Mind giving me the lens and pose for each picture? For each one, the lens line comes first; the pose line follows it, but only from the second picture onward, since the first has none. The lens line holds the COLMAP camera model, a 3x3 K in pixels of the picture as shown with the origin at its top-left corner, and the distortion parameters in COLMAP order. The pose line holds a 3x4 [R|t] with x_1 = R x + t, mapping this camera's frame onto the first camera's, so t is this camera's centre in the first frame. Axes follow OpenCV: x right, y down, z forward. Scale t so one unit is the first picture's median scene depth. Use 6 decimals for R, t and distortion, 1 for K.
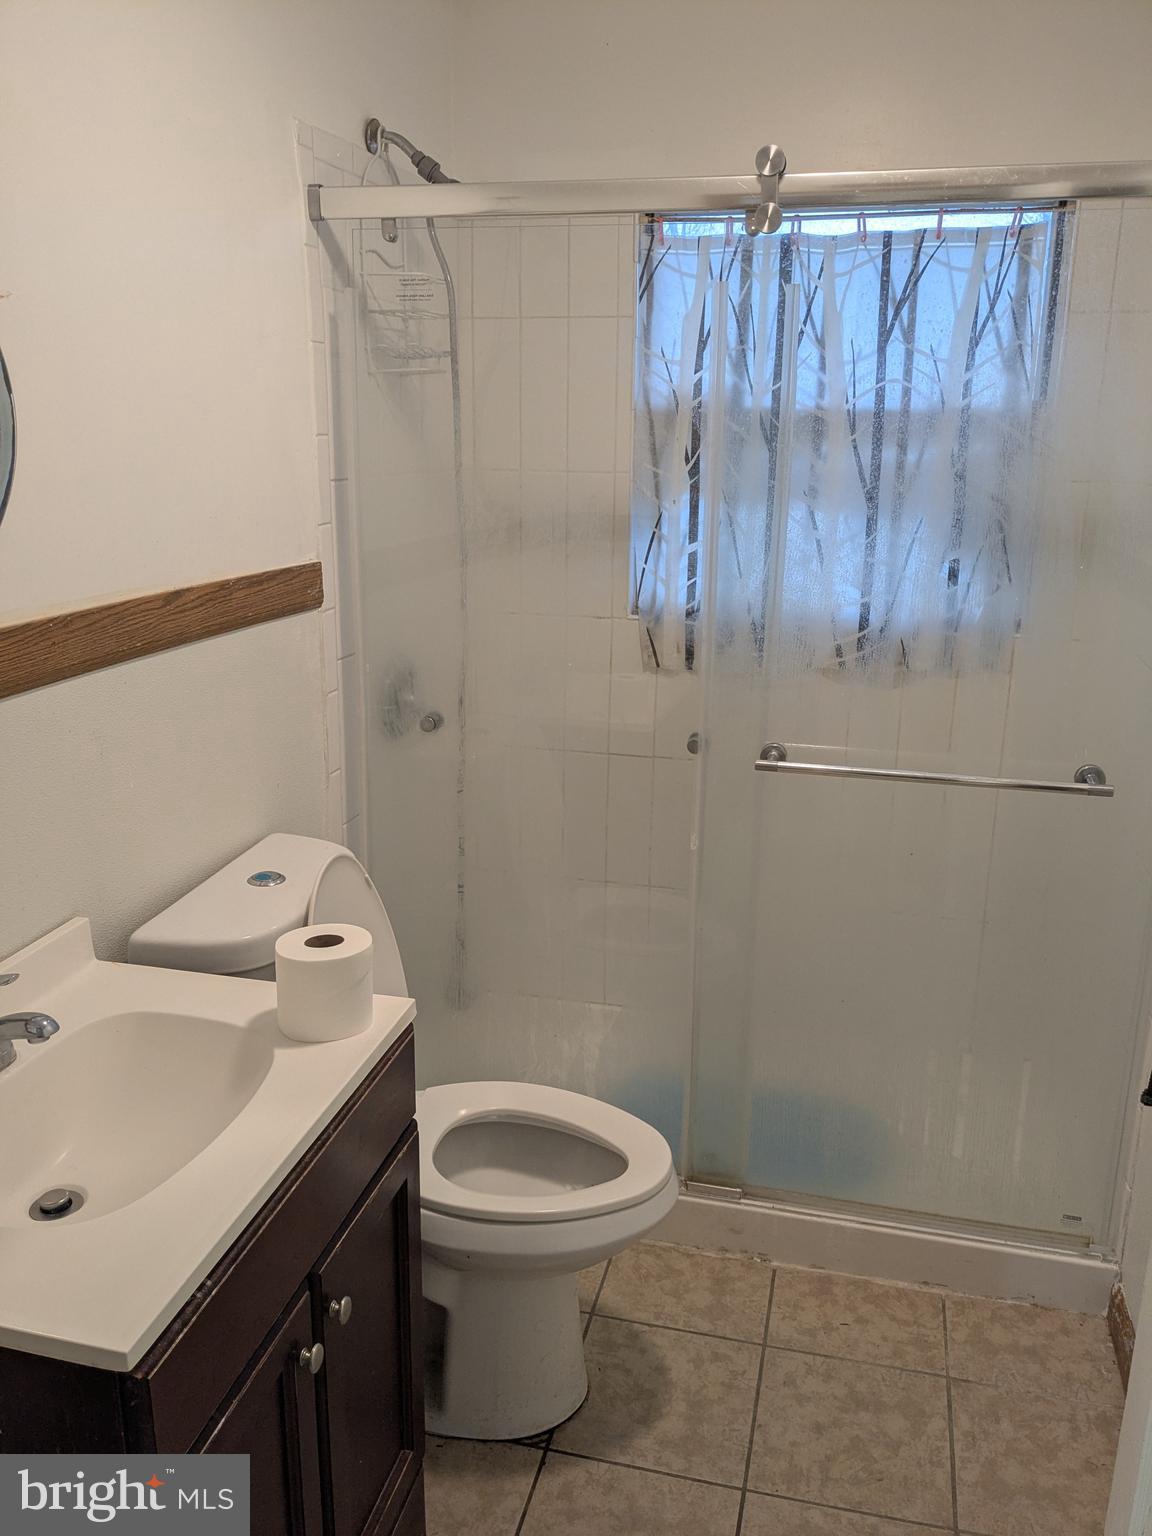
lens RADIAL K [[1203.3, 0, 572.3], [0, 1203.3, 755.9], [0, 0, 1]] dist [0.023040, -0.040539]
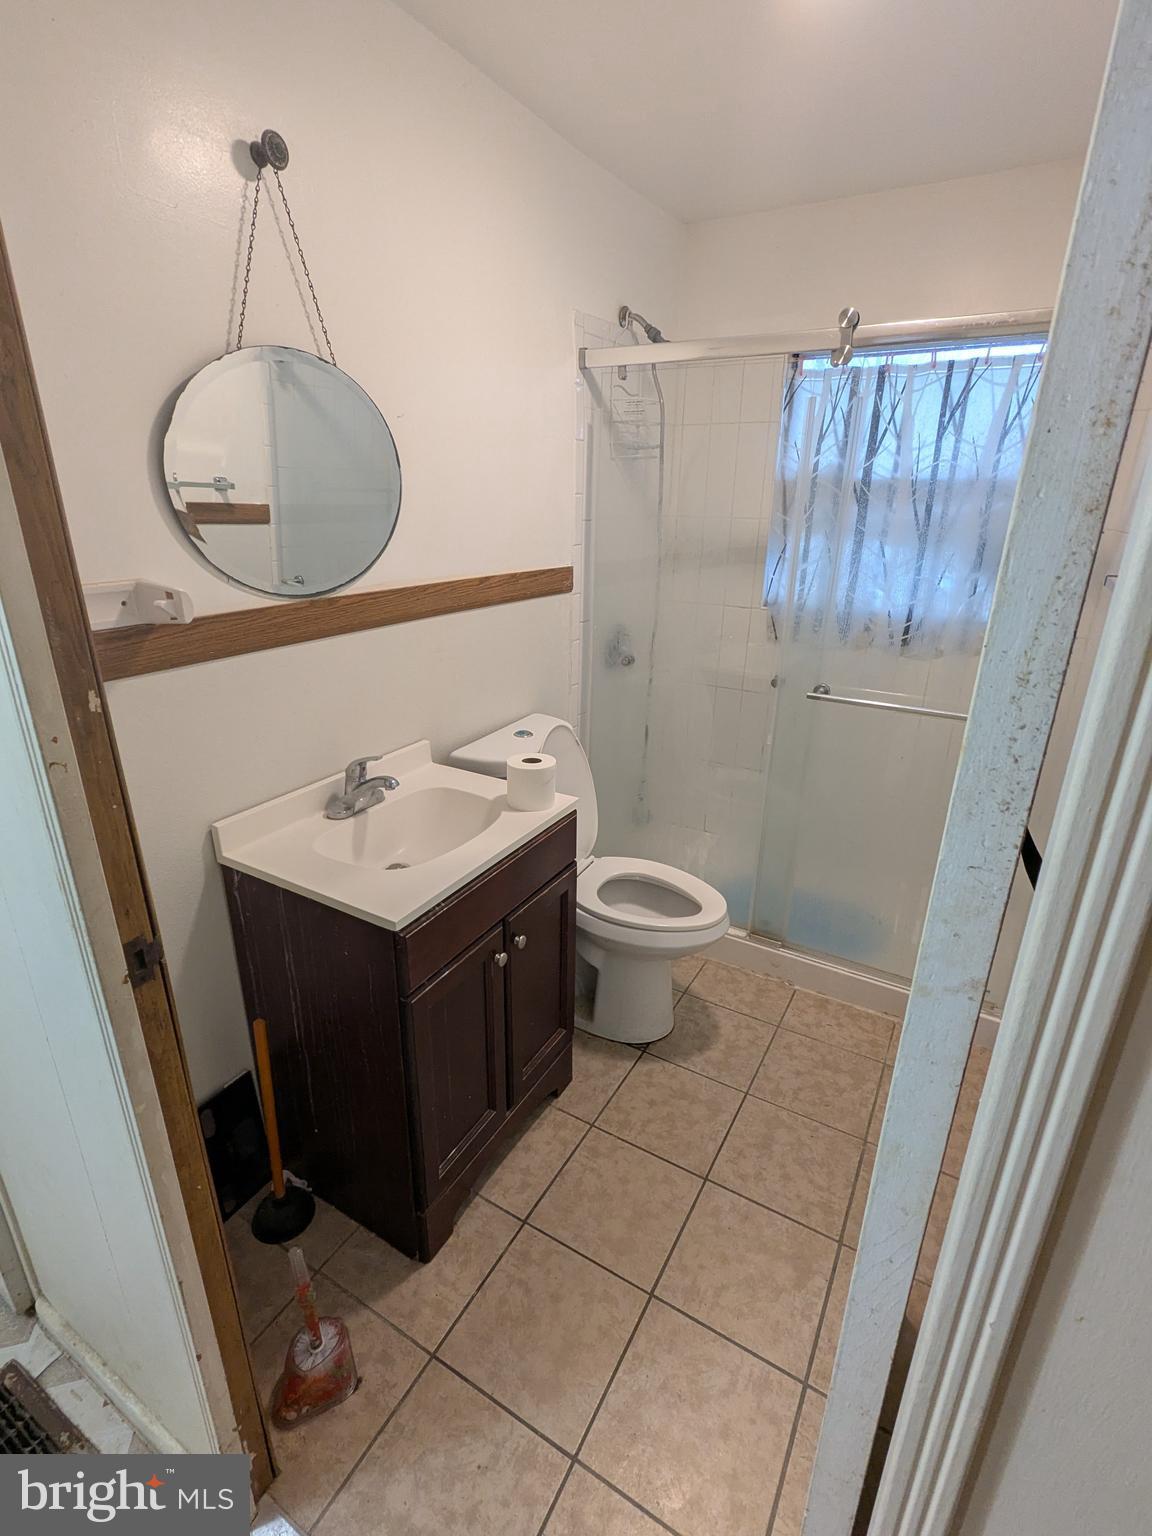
lens RADIAL K [[720.0, 0, 576.9], [0, 720.0, 767.4], [0, 0, 1]] dist [-0.001283, -0.002095]
pose [[0.959188, 0.101484, -0.263932, 0.112350], [-0.077178, 0.991897, 0.100912, 0.028797], [0.272034, -0.076424, 0.959248, -0.056675]]
